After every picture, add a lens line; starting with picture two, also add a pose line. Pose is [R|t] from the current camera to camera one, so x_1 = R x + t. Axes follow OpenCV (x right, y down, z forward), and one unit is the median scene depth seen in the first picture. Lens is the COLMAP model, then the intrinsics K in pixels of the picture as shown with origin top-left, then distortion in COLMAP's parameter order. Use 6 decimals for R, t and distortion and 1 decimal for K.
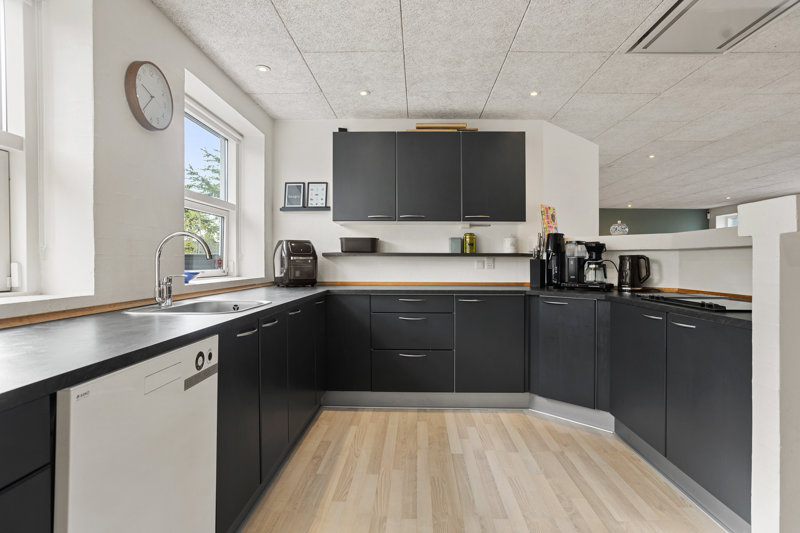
lens RADIAL K [[418.5, 0, 418.7], [0, 418.5, 264.3], [0, 0, 1]] dist [-0.038584, 0.018343]
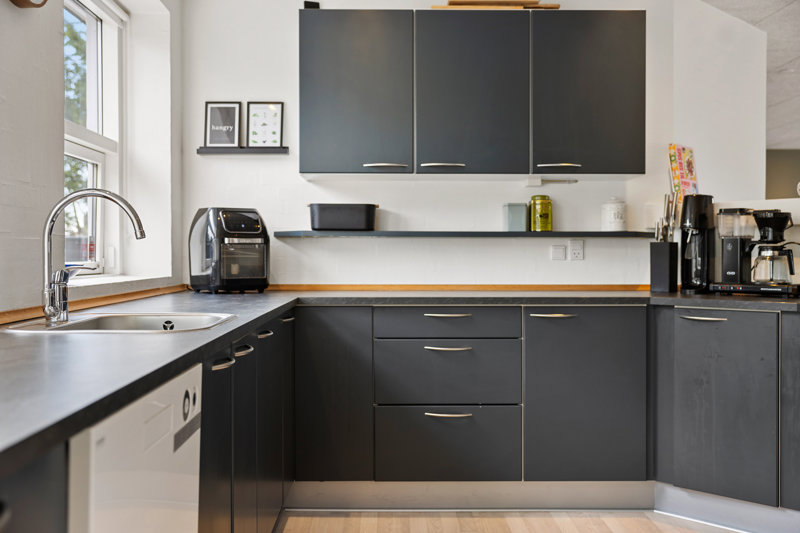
lens RADIAL K [[796.1, 0, 424.2], [0, 796.1, 267.4], [0, 0, 1]] dist [0.011561, 0.000000]
pose [[0.999279, -0.004495, 0.037696, -0.083046], [0.004040, 0.999918, 0.012116, 0.008616], [-0.037748, -0.011955, 0.999216, -0.054199]]
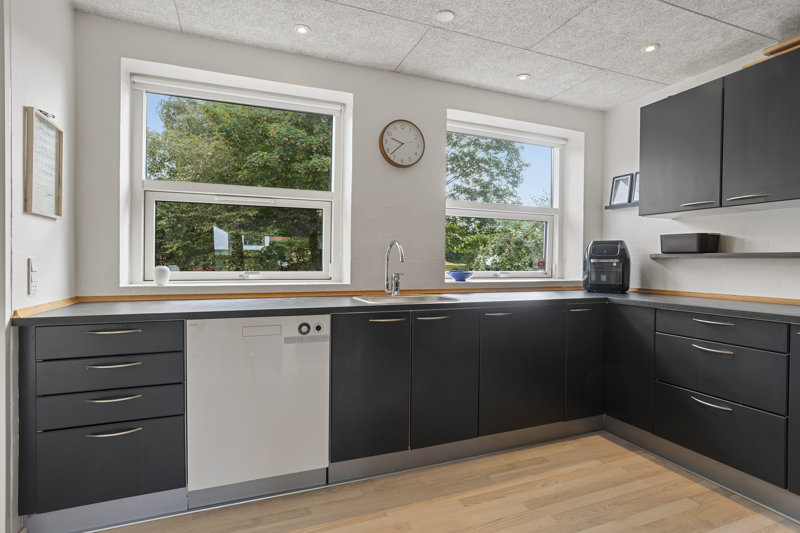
lens RADIAL K [[418.5, 0, 416.3], [0, 418.5, 267.1], [0, 0, 1]] dist [-0.038584, 0.018343]
pose [[0.407810, 0.013920, -0.912961, 0.369636], [-0.012790, 0.999873, 0.009532, -0.004247], [0.912977, 0.007789, 0.407937, 0.268117]]
